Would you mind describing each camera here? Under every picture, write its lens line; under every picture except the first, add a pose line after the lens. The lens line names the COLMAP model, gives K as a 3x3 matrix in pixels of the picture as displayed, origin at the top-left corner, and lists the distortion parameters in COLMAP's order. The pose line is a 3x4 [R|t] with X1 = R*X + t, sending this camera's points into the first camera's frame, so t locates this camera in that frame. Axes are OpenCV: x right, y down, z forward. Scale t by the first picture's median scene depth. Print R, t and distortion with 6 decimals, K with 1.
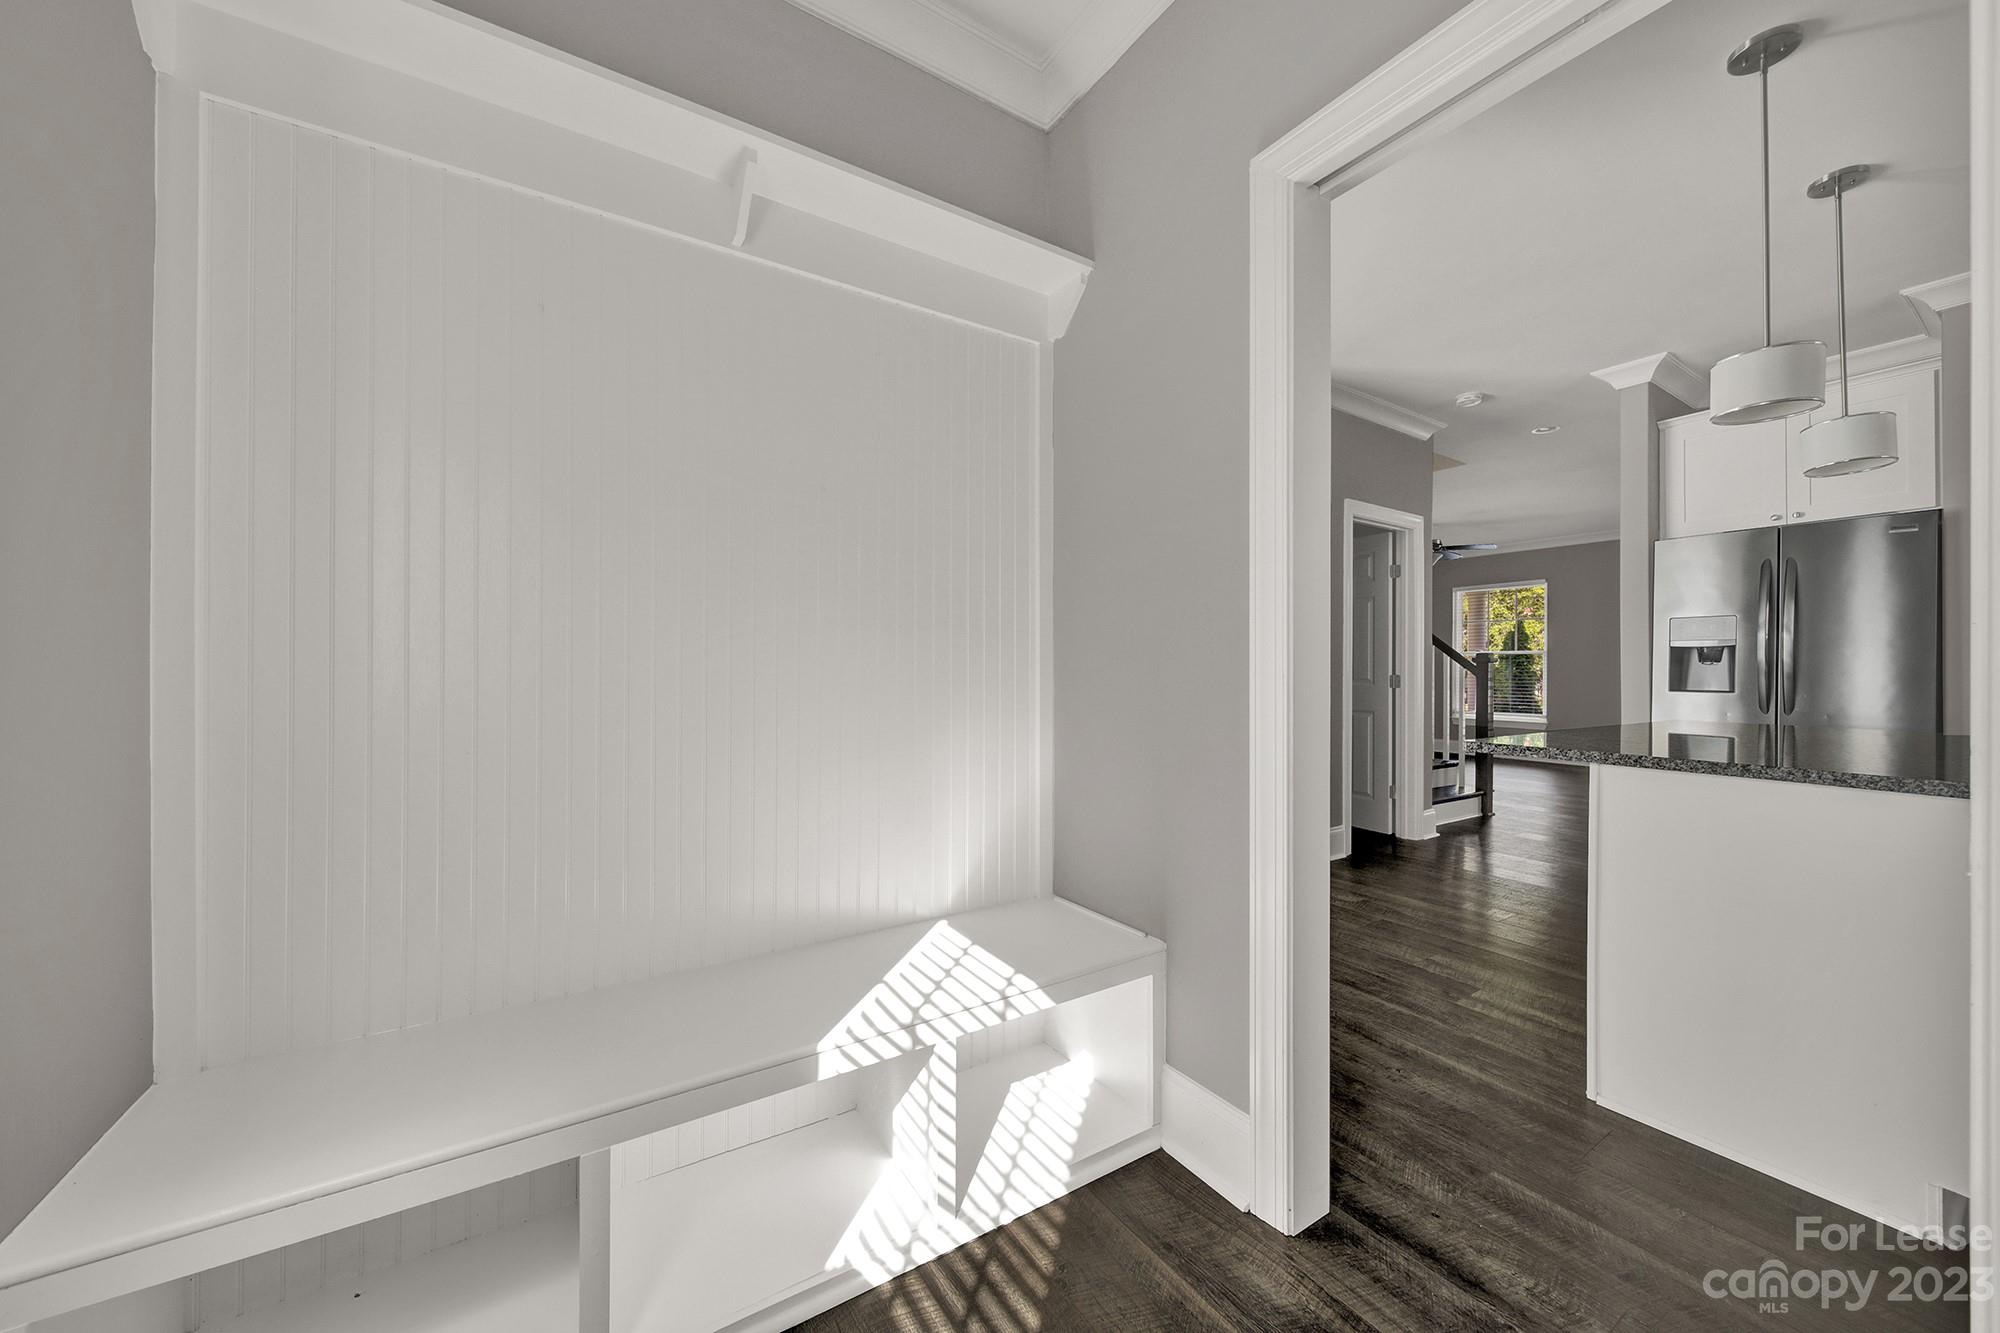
lens RADIAL K [[719.8, 0, 1001.8], [0, 719.8, 664.7], [0, 0, 1]] dist [0.000481, -0.000060]
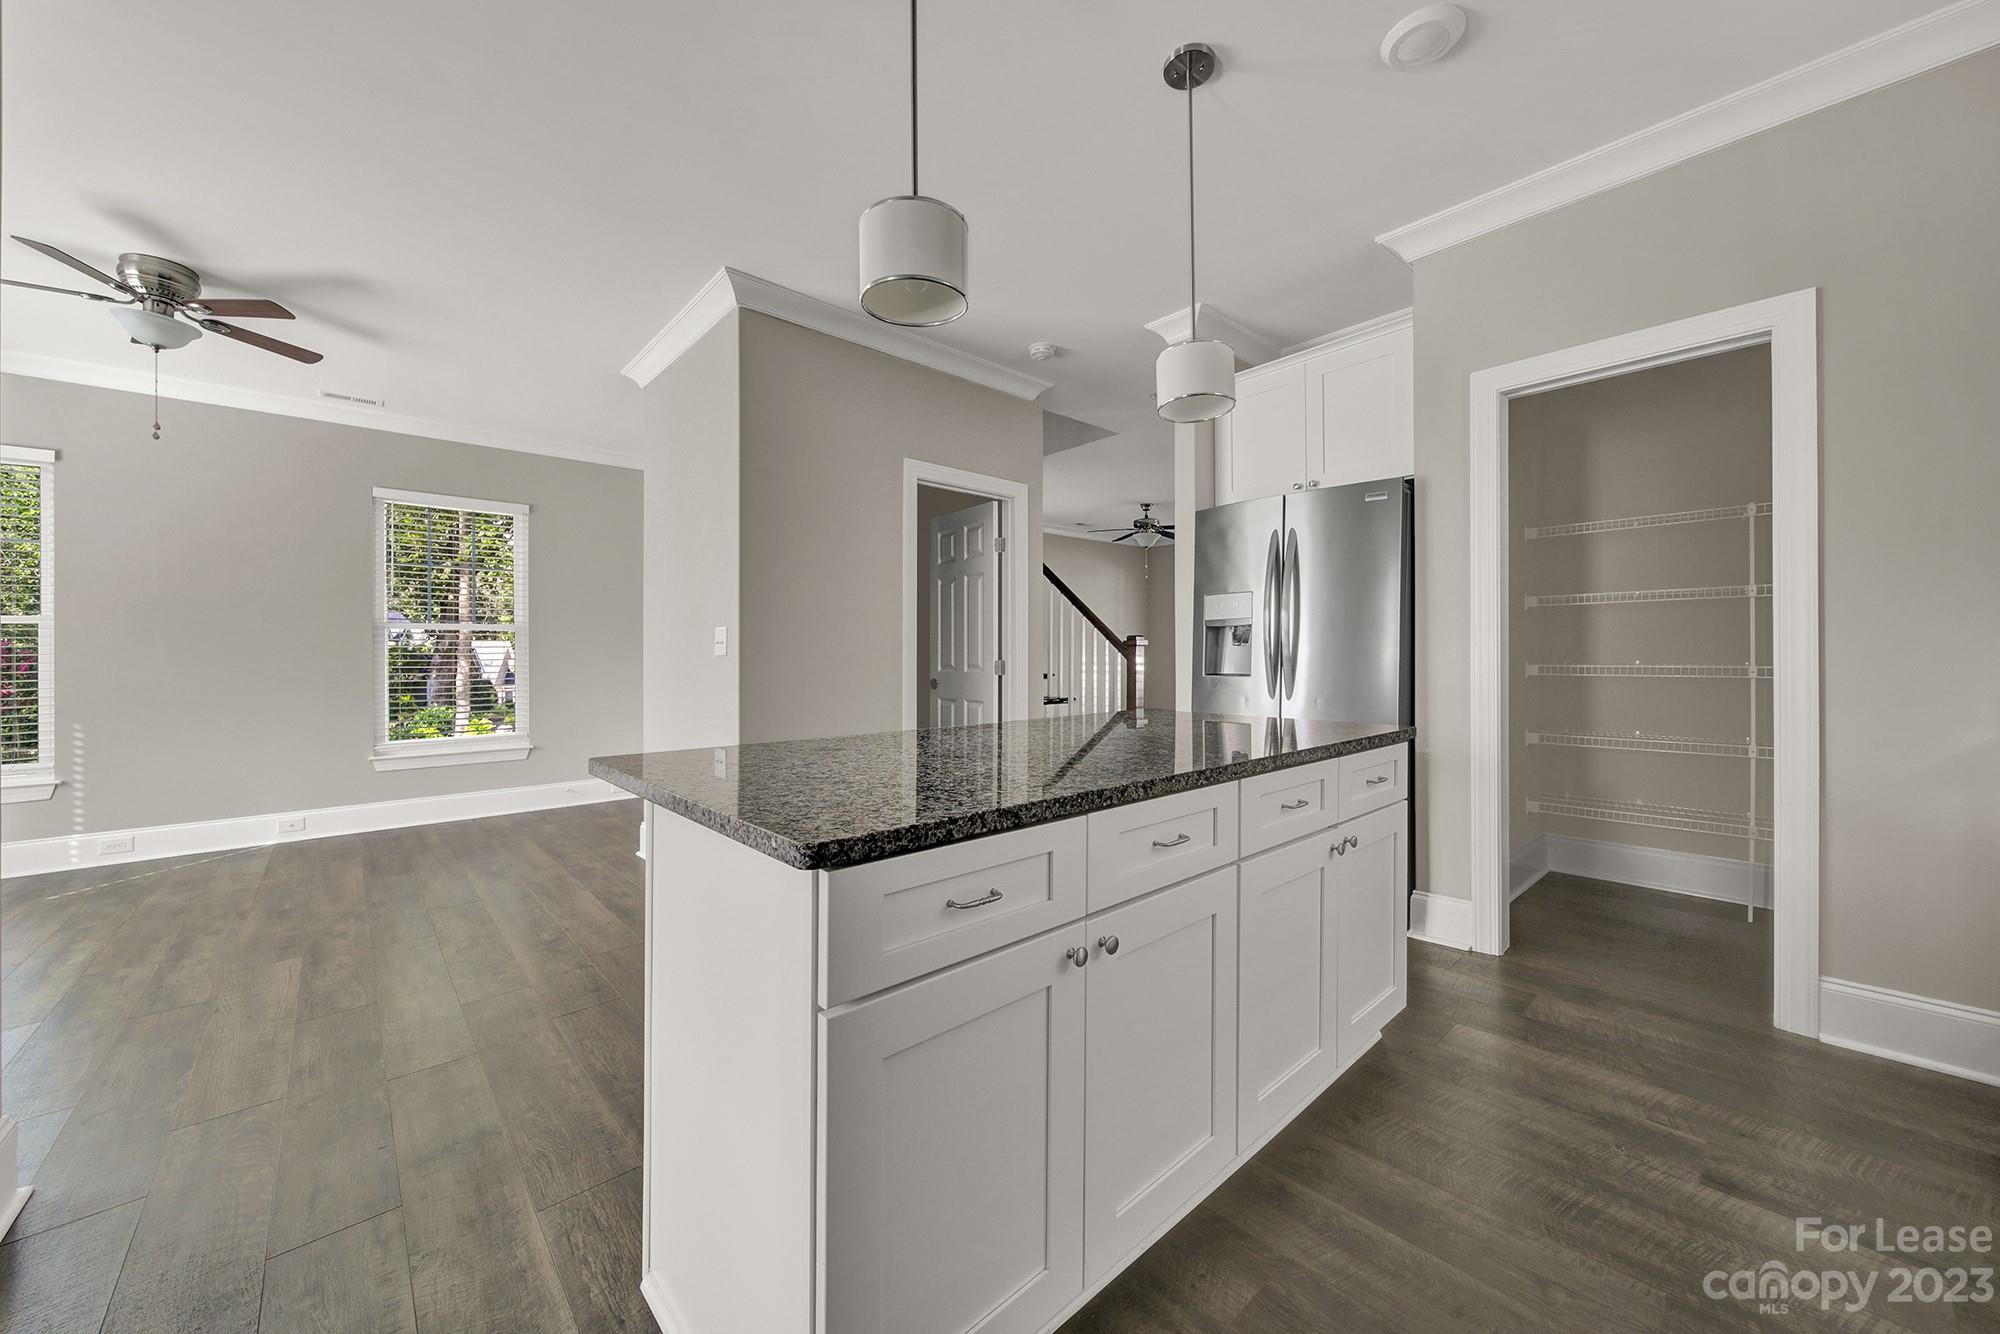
lens RADIAL K [[742.5, 0, 987.1], [0, 742.5, 653.8], [0, 0, 1]] dist [-0.006505, -0.000191]
pose [[0.987190, -0.008910, 0.159298, 0.429473], [0.008465, 0.999958, 0.003467, 0.002174], [-0.159322, -0.002074, 0.987225, 0.104426]]
